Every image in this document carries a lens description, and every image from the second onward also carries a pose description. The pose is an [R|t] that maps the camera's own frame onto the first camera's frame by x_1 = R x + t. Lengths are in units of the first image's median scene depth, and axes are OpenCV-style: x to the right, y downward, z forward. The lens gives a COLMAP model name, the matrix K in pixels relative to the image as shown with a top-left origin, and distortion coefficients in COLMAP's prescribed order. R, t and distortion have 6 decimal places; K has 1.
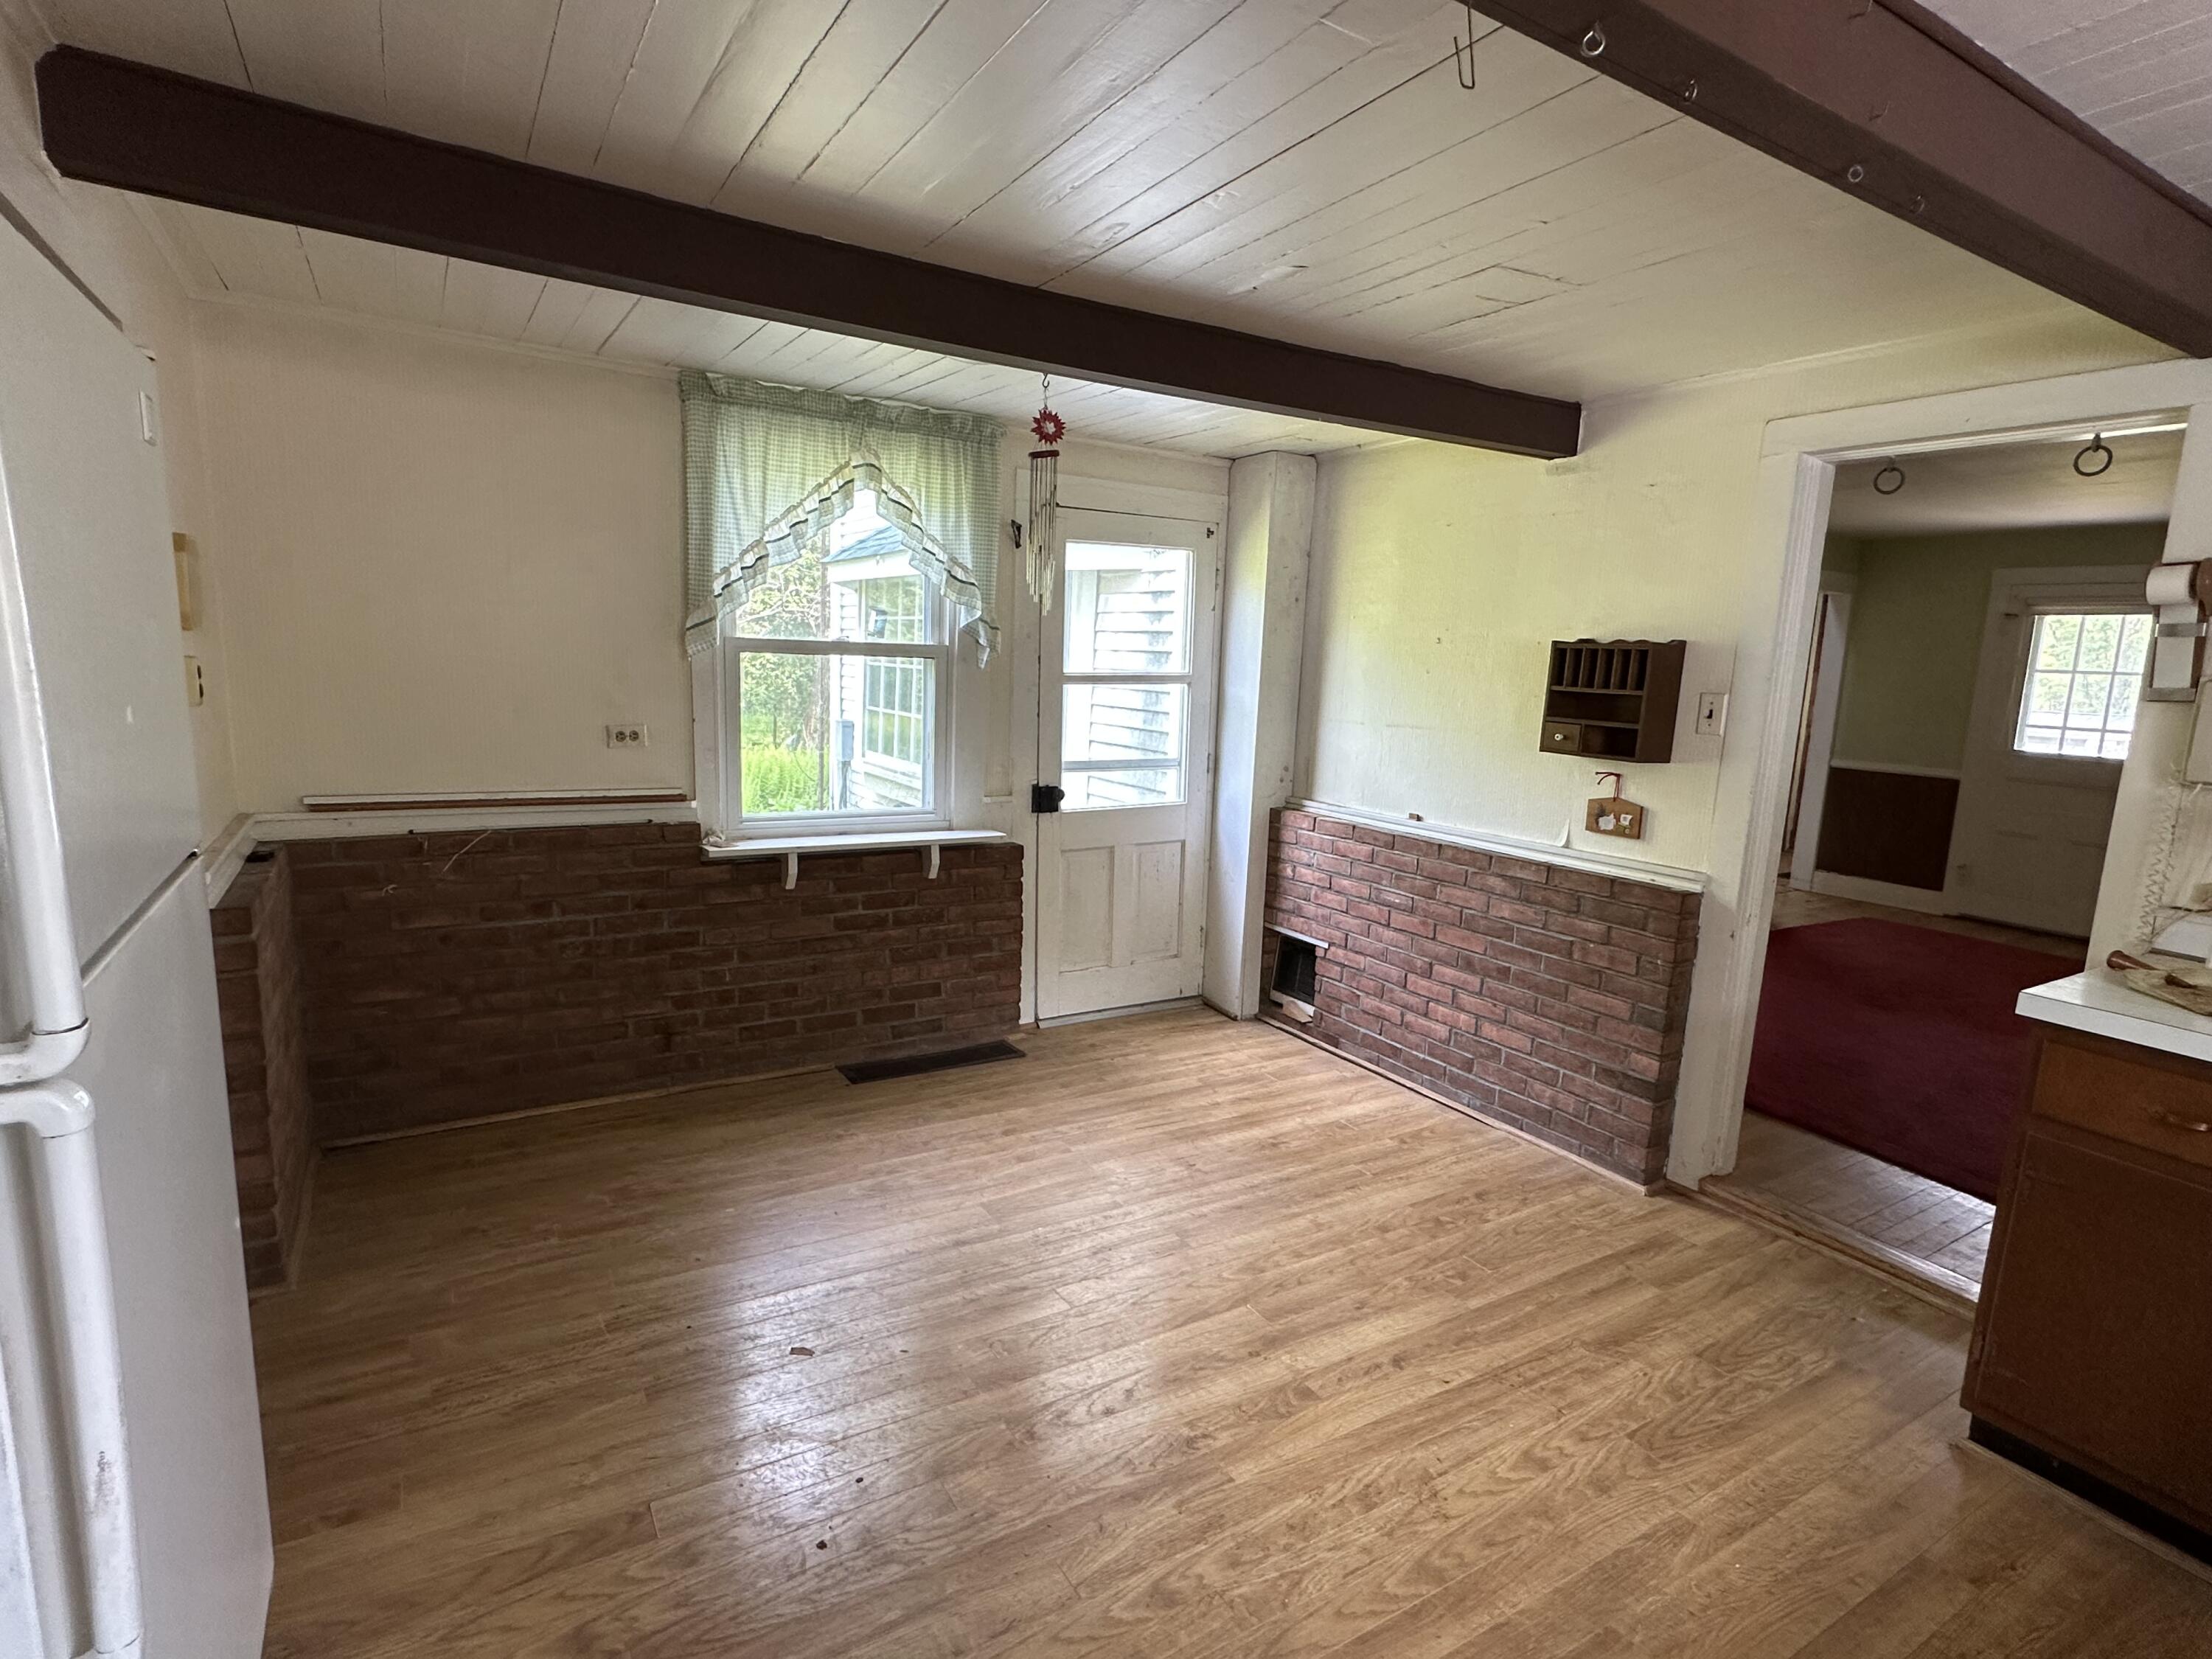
lens RADIAL K [[1107.8, 0, 1098.7], [0, 1107.8, 836.3], [0, 0, 1]] dist [-0.006012, -0.001255]
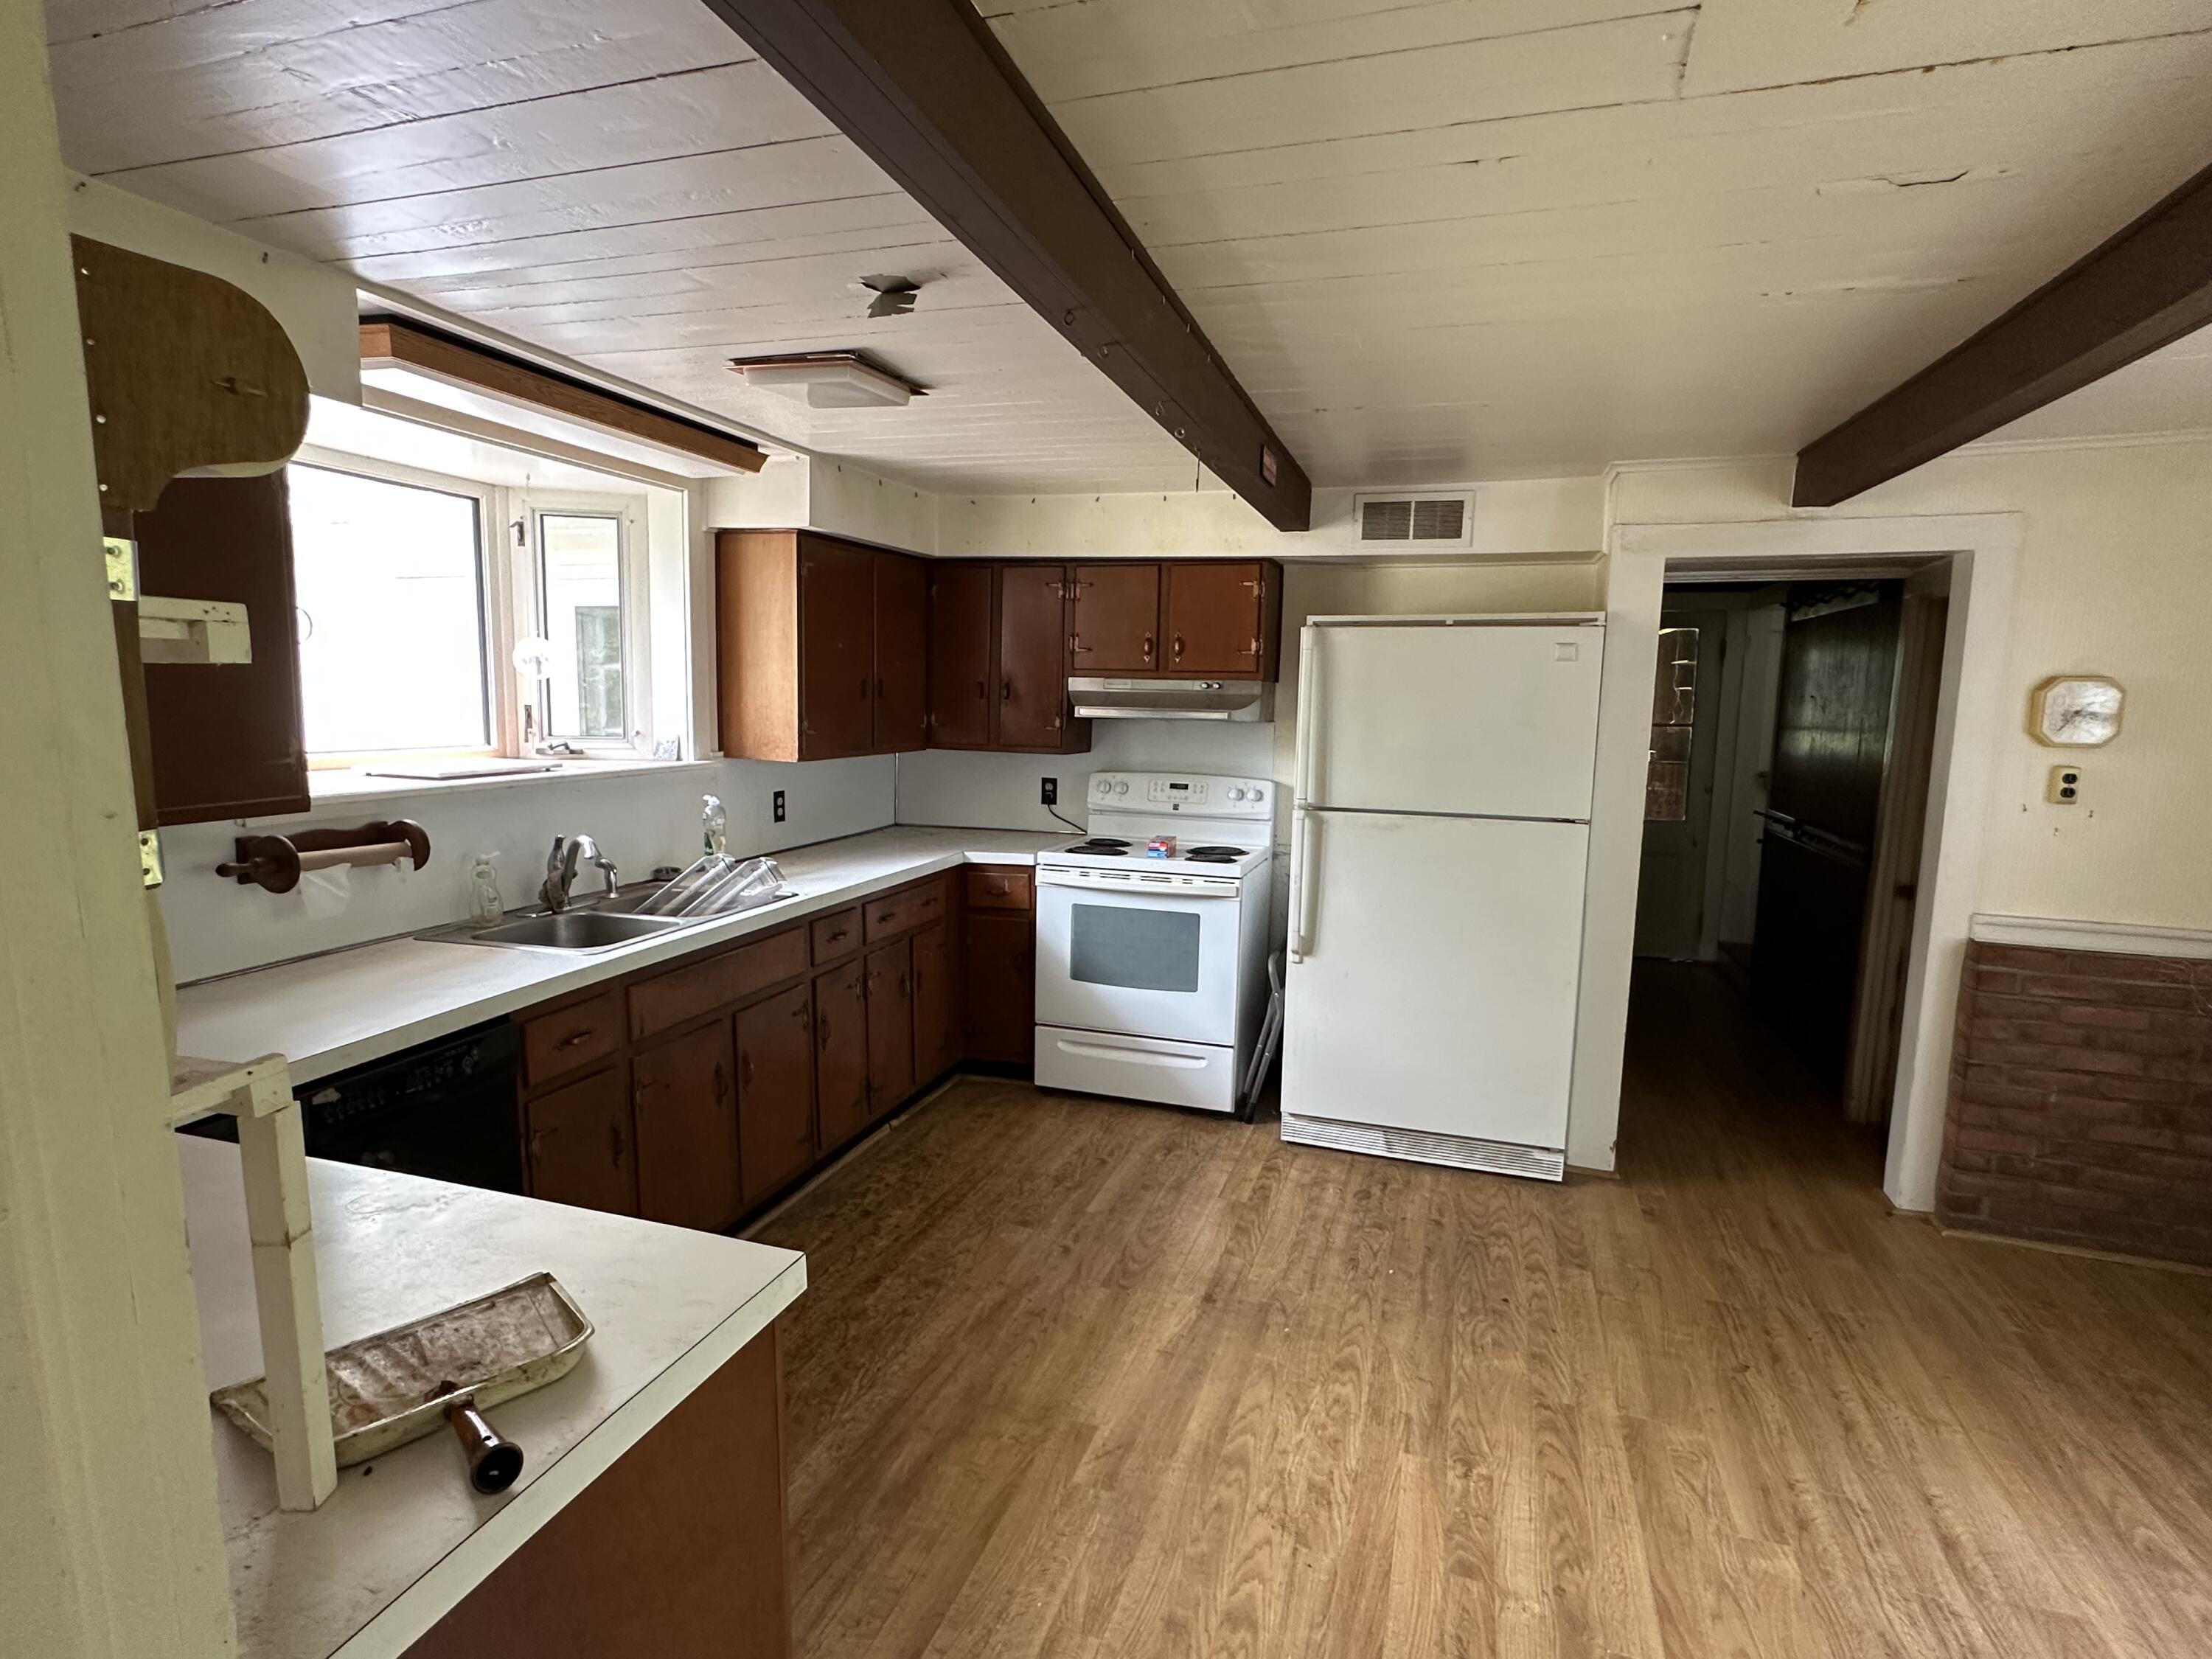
lens RADIAL K [[1107.8, 0, 1110.8], [0, 1107.8, 833.4], [0, 0, 1]] dist [-0.006012, -0.001255]
pose [[-0.756324, 0.033107, -0.653359, 1.125022], [-0.151113, 0.962868, 0.223717, -0.255021], [0.636506, 0.267934, -0.723237, 1.523453]]
